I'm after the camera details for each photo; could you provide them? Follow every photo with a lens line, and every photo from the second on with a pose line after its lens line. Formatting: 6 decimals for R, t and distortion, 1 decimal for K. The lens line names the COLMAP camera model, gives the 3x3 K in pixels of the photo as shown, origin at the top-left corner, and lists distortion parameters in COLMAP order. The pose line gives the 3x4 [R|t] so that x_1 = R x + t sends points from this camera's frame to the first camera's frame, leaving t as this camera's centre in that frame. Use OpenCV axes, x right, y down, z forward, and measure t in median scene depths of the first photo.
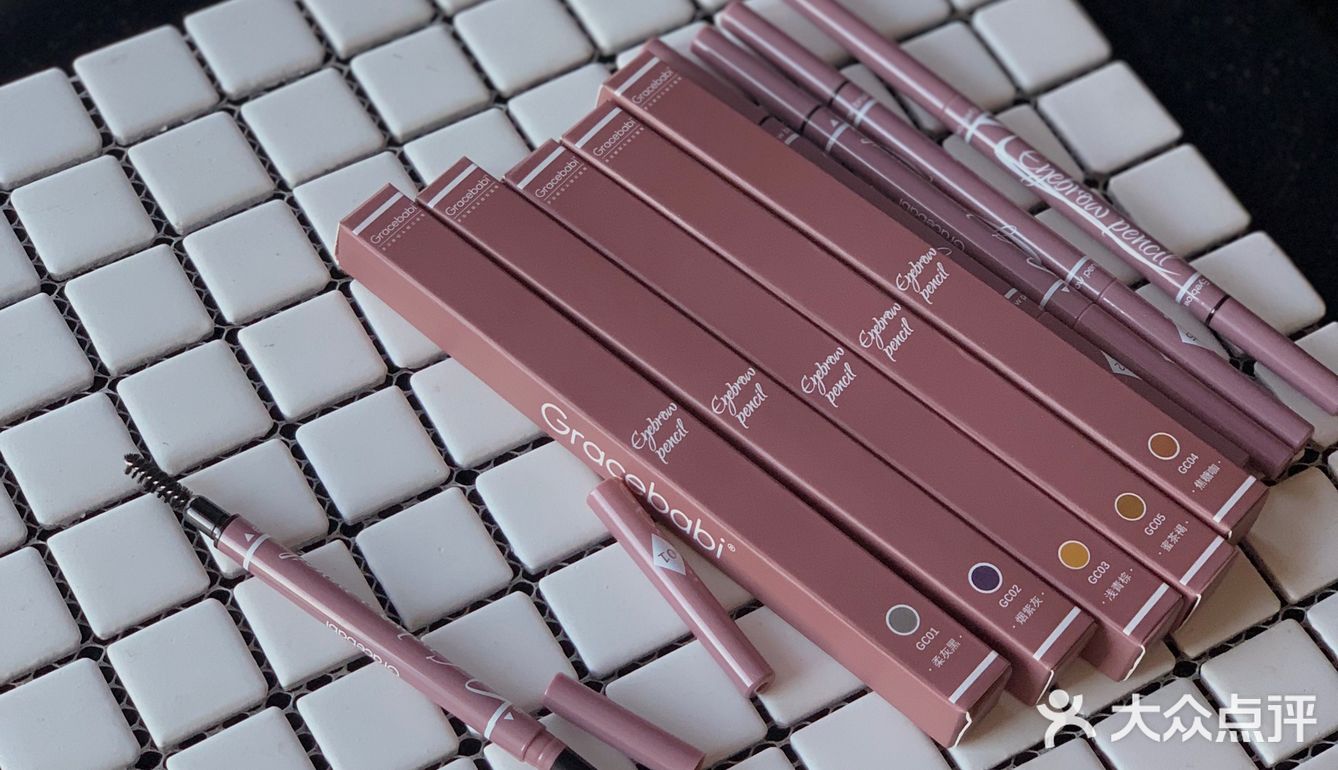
lens RADIAL K [[2580.2, 0, 693.7], [0, 2580.2, 386.0], [0, 0, 1]] dist [-0.053251, 0.232086]
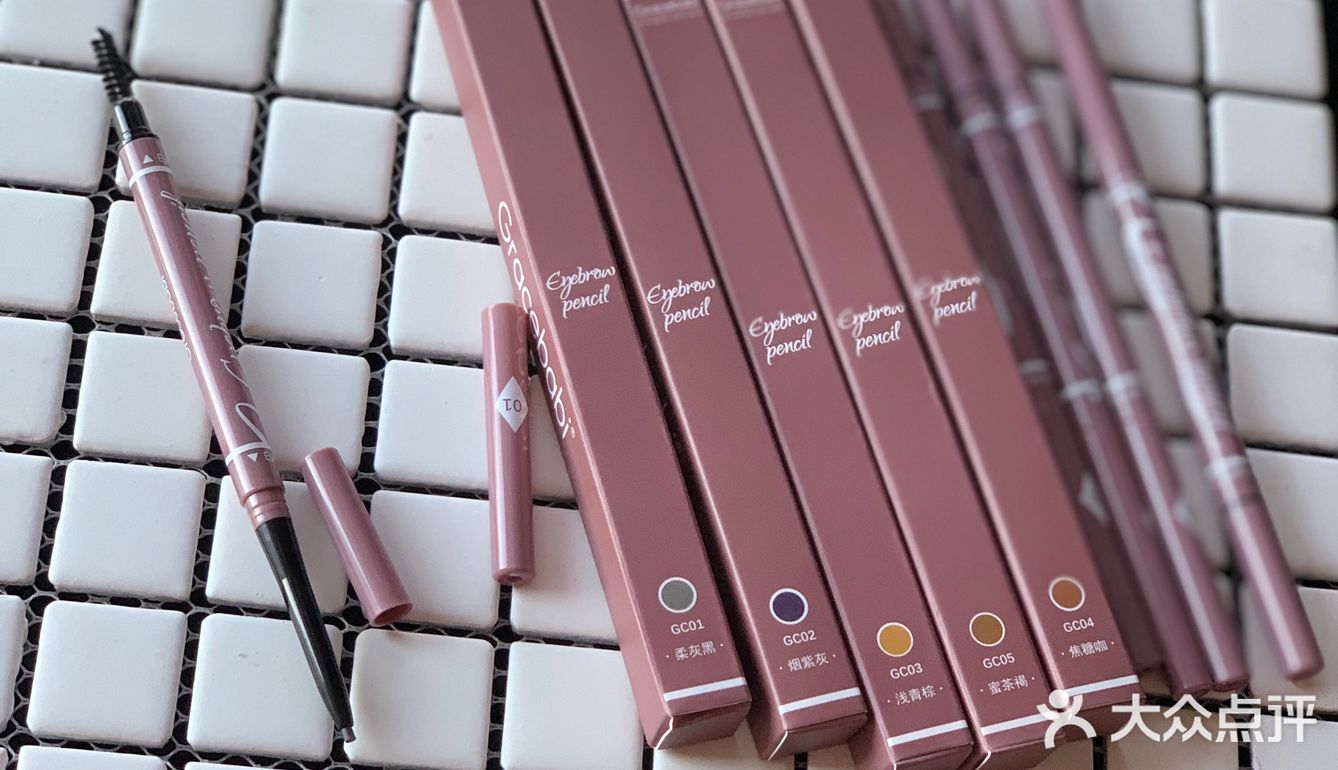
lens RADIAL K [[2580.2, 0, 693.7], [0, 2580.2, 386.0], [0, 0, 1]] dist [-0.053251, 0.232086]
pose [[0.837897, 0.503506, -0.210737, 0.221461], [-0.502902, 0.862222, 0.060518, -0.025721], [0.212173, 0.055272, 0.975668, 0.125220]]
